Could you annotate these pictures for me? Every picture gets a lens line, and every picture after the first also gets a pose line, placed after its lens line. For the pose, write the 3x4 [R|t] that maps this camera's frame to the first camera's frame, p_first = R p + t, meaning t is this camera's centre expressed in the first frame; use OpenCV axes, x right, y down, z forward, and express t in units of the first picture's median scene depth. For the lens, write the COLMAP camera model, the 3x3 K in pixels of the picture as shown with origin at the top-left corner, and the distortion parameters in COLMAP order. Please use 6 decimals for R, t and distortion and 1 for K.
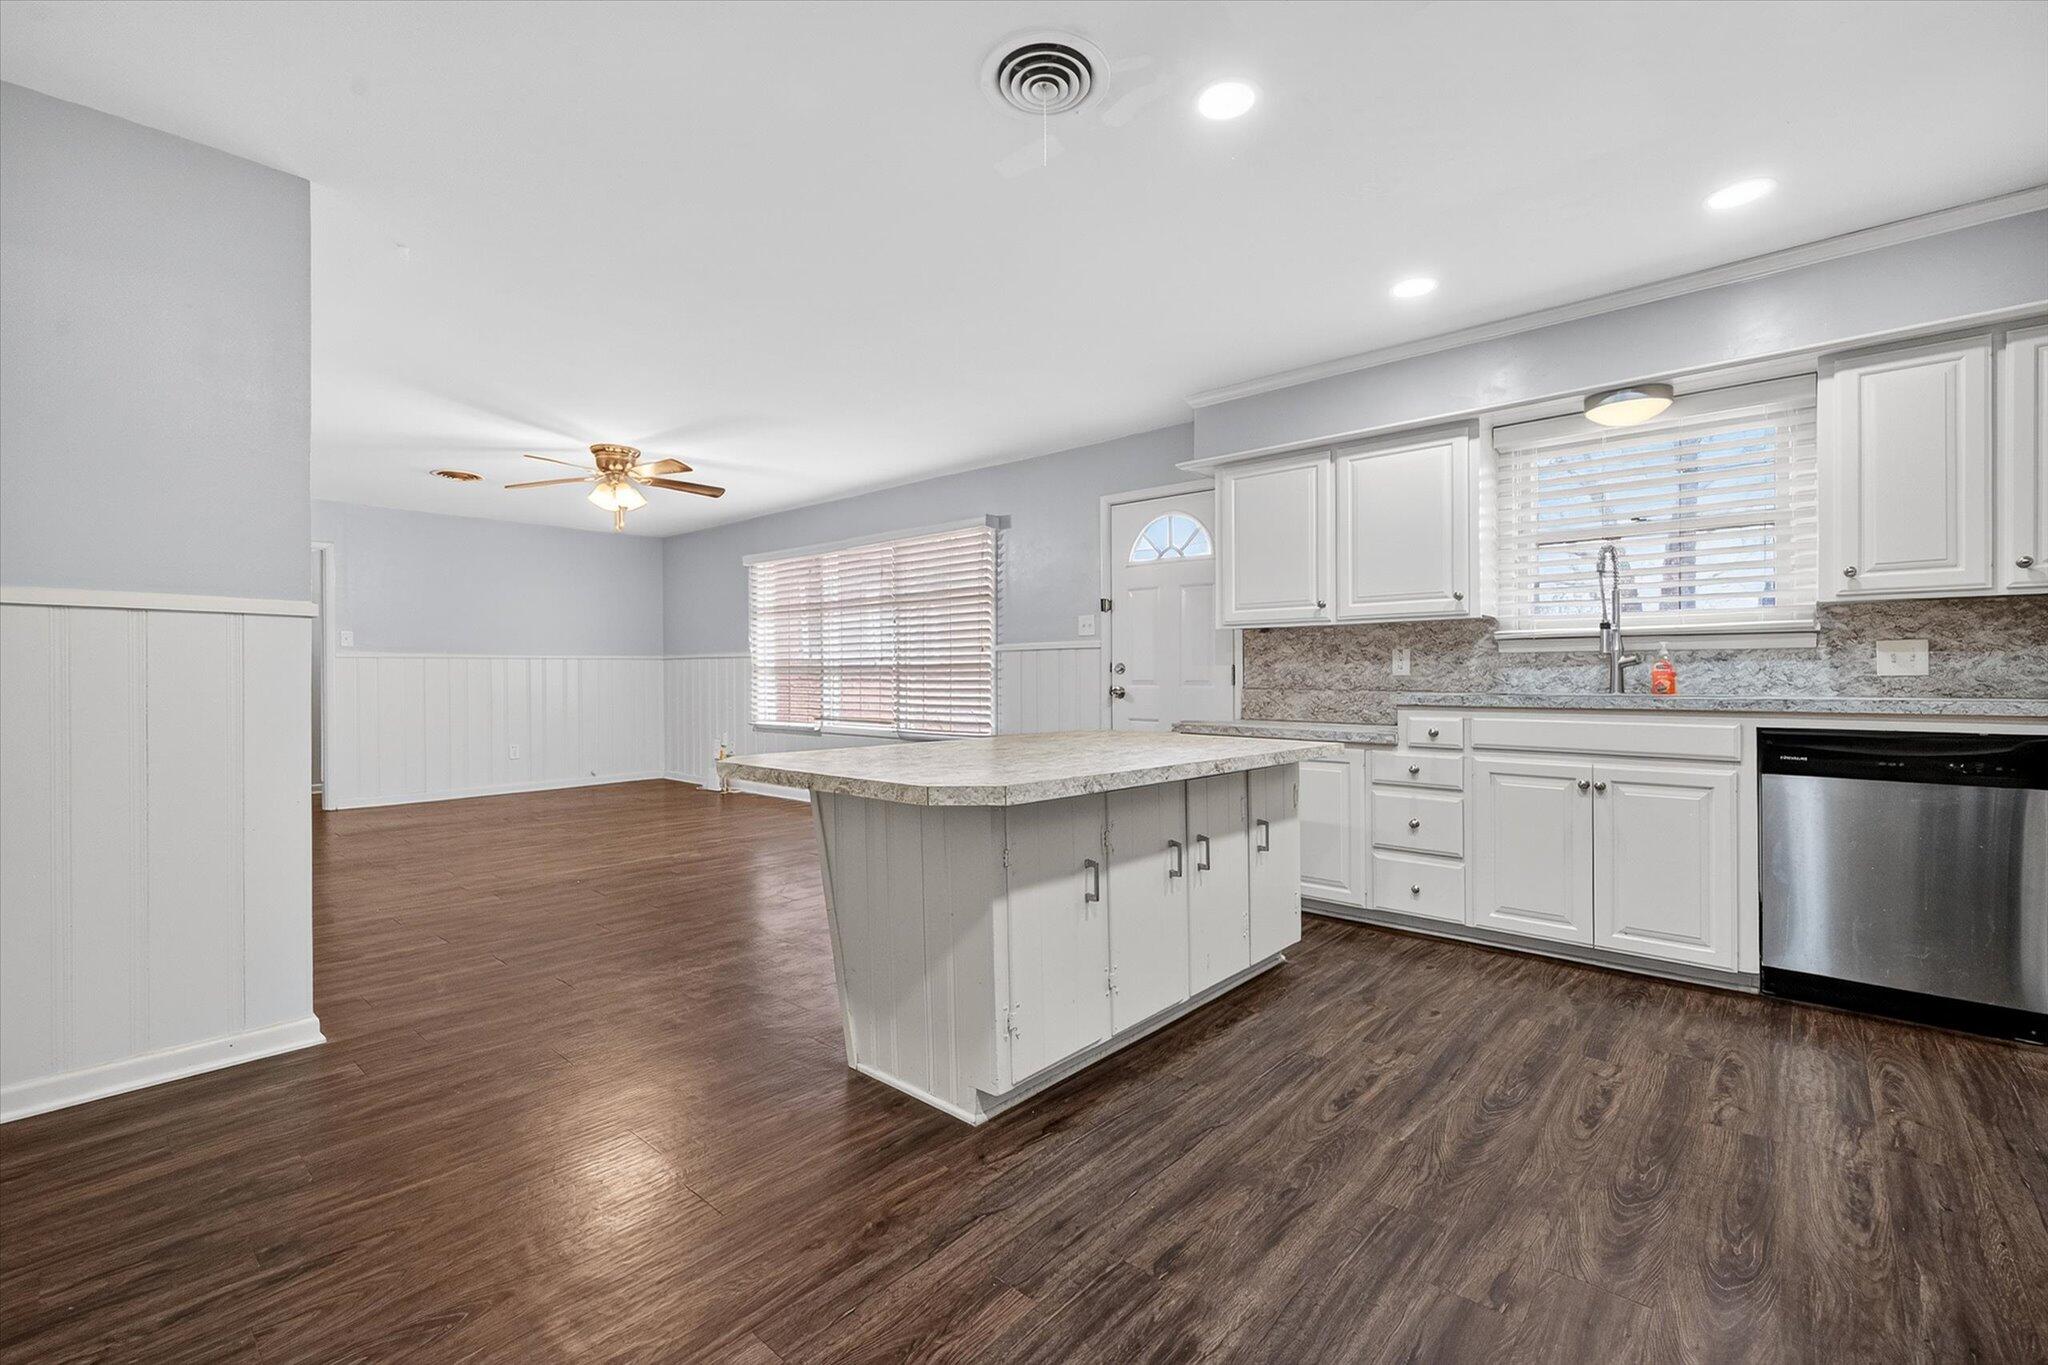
lens RADIAL K [[868.9, 0, 1023.4], [0, 868.9, 689.2], [0, 0, 1]] dist [-0.000398, 0.000062]
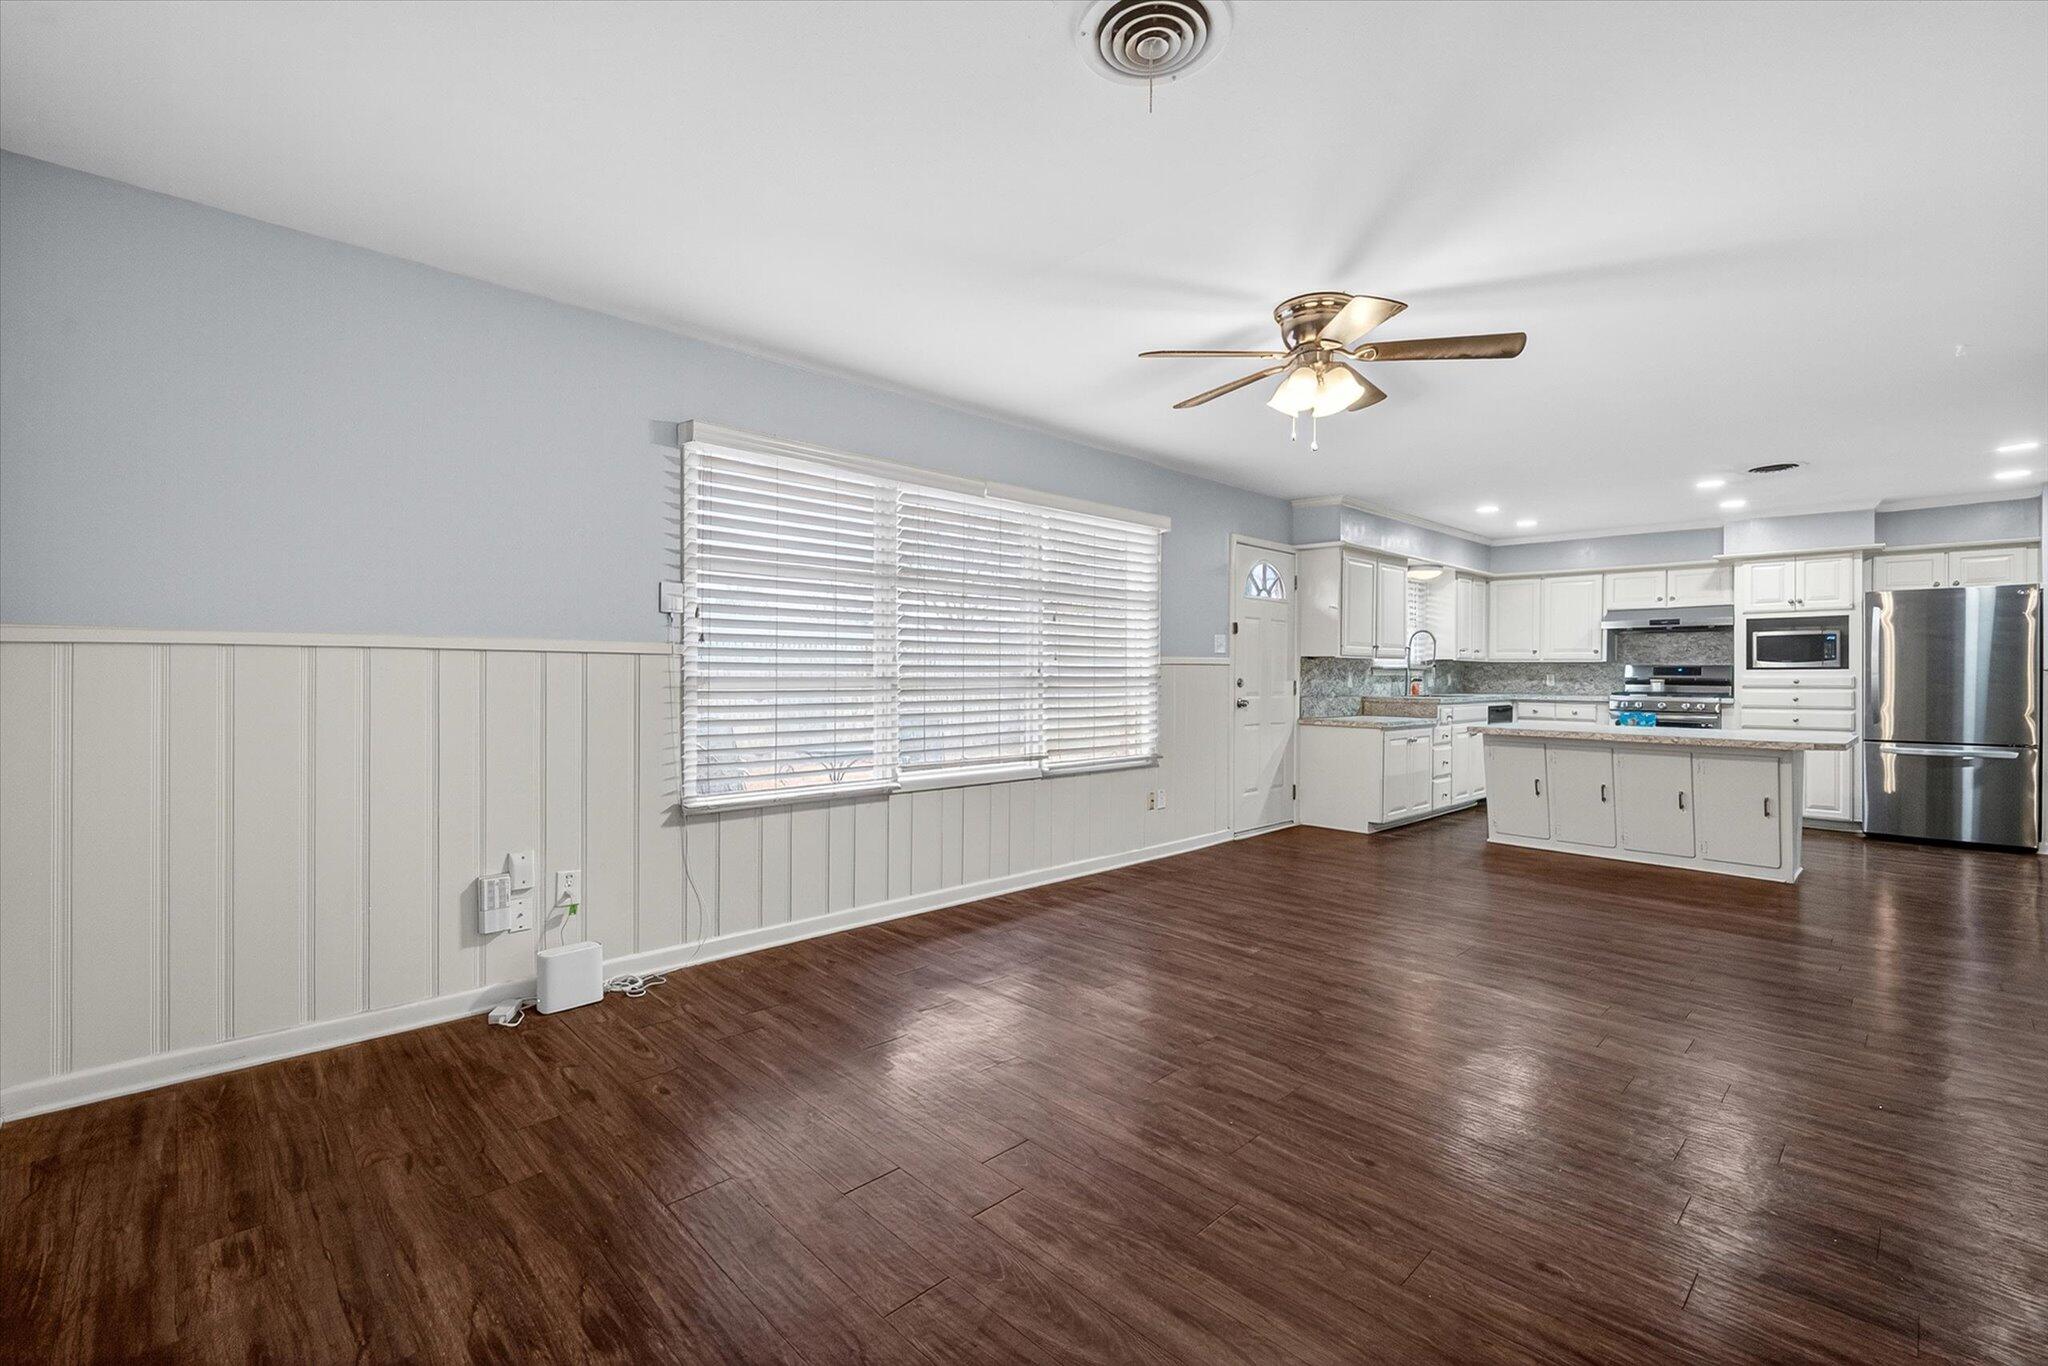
lens RADIAL K [[884.6, 0, 1024.0], [0, 884.6, 683.0], [0, 0, 1]] dist [0.002375, 0.000440]
pose [[0.079058, -0.013060, 0.996784, -1.111509], [0.007707, 0.999892, 0.012490, -0.041320], [-0.996840, 0.006695, 0.079150, 1.197555]]
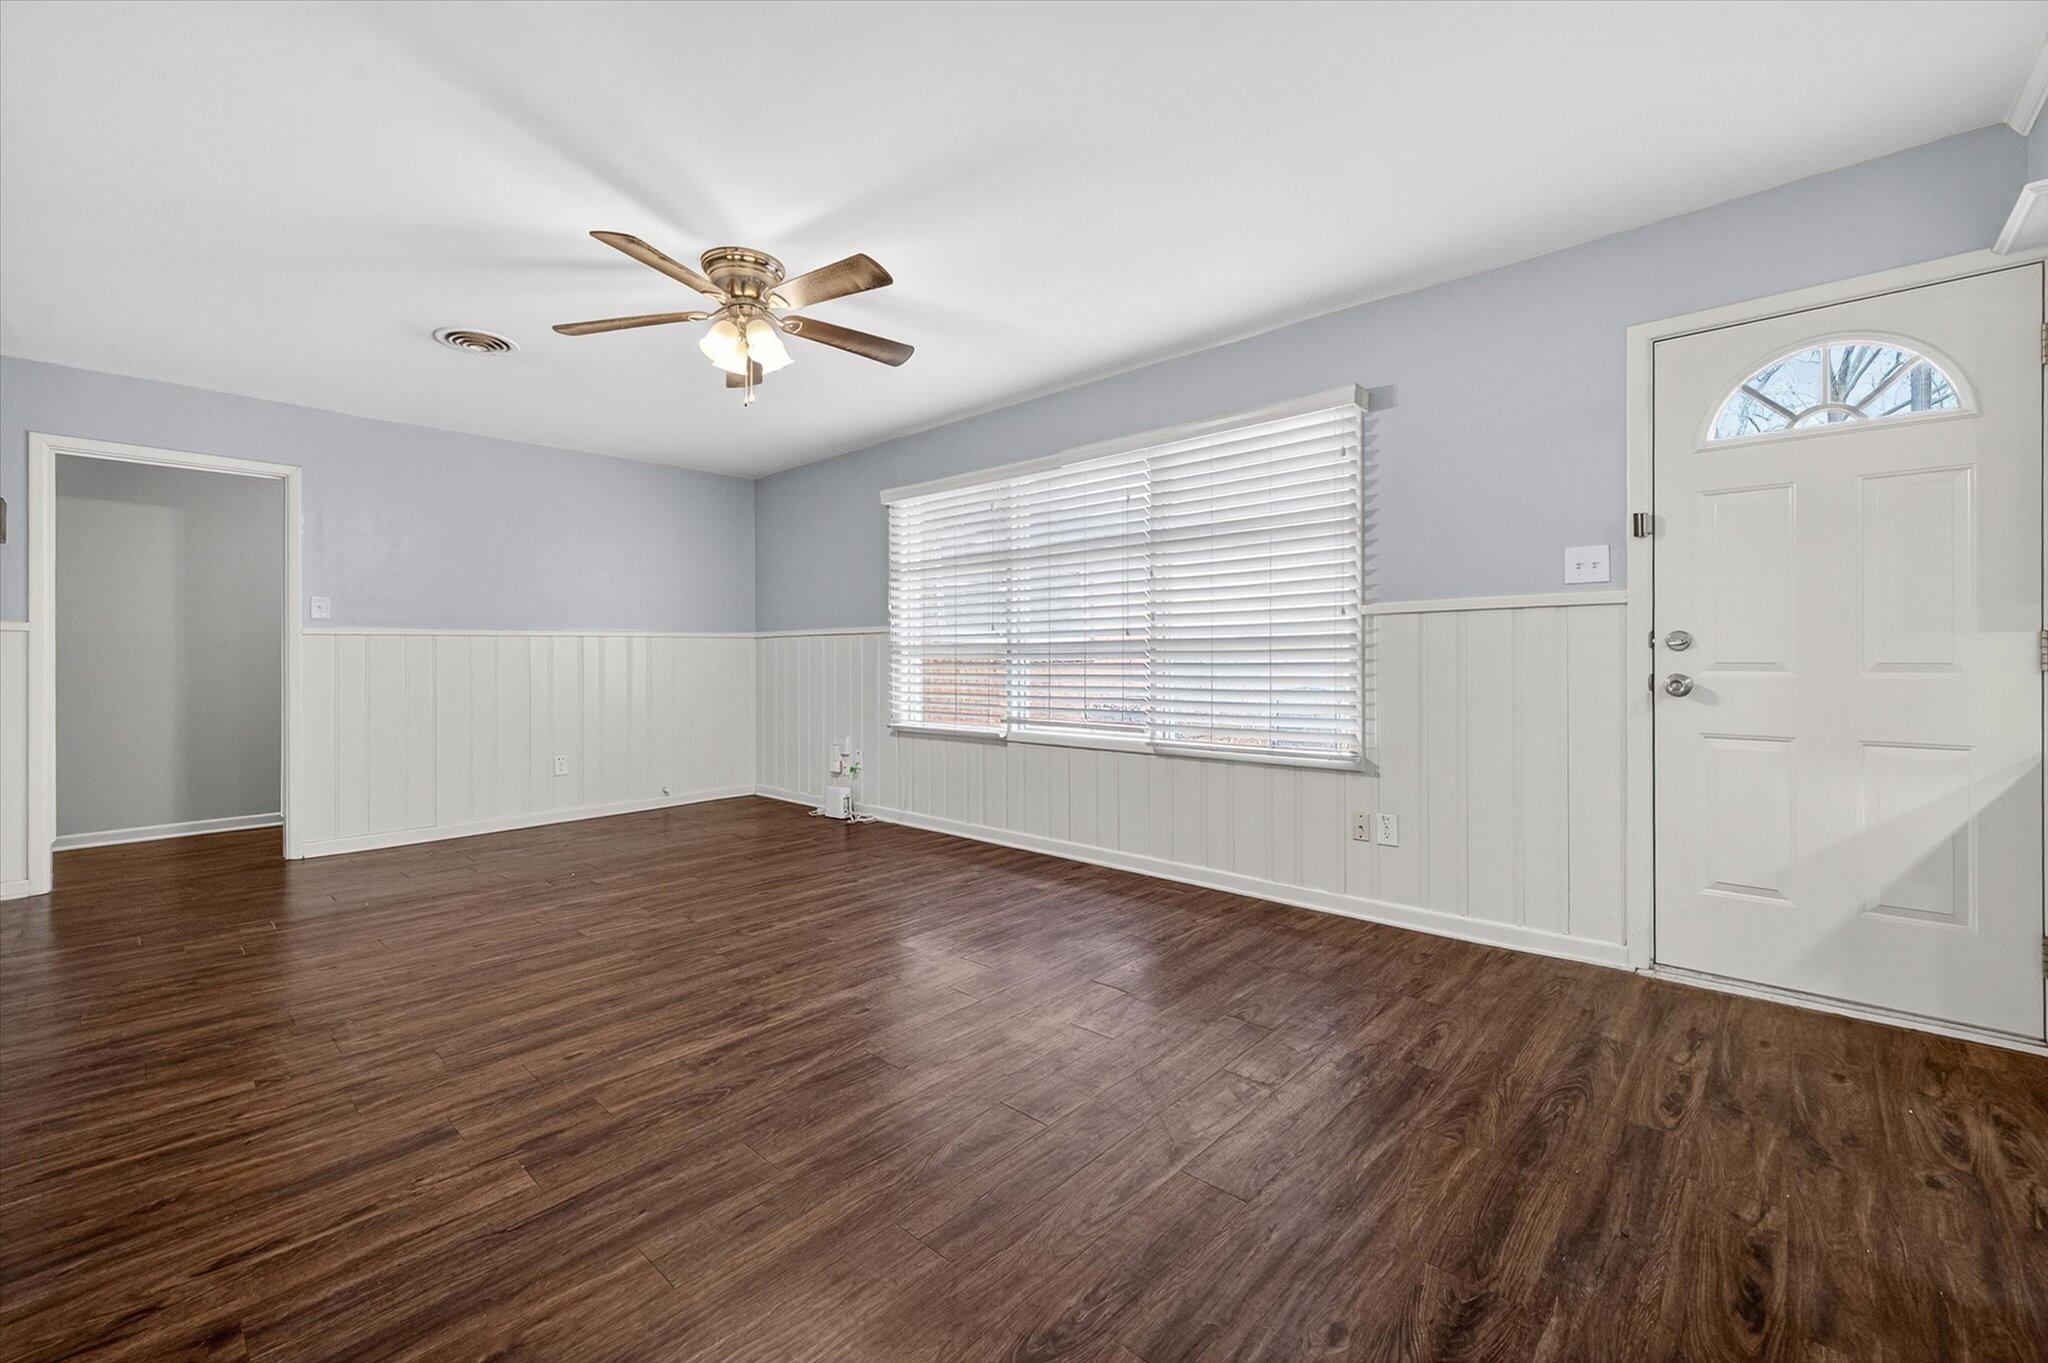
lens RADIAL K [[843.1, 0, 1029.4], [0, 843.1, 658.3], [0, 0, 1]] dist [0.000086, 0.003175]
pose [[0.999816, -0.005740, -0.018291, -0.282346], [0.005482, 0.999885, -0.014149, -0.007847], [0.018370, 0.014046, 0.999733, 0.468415]]
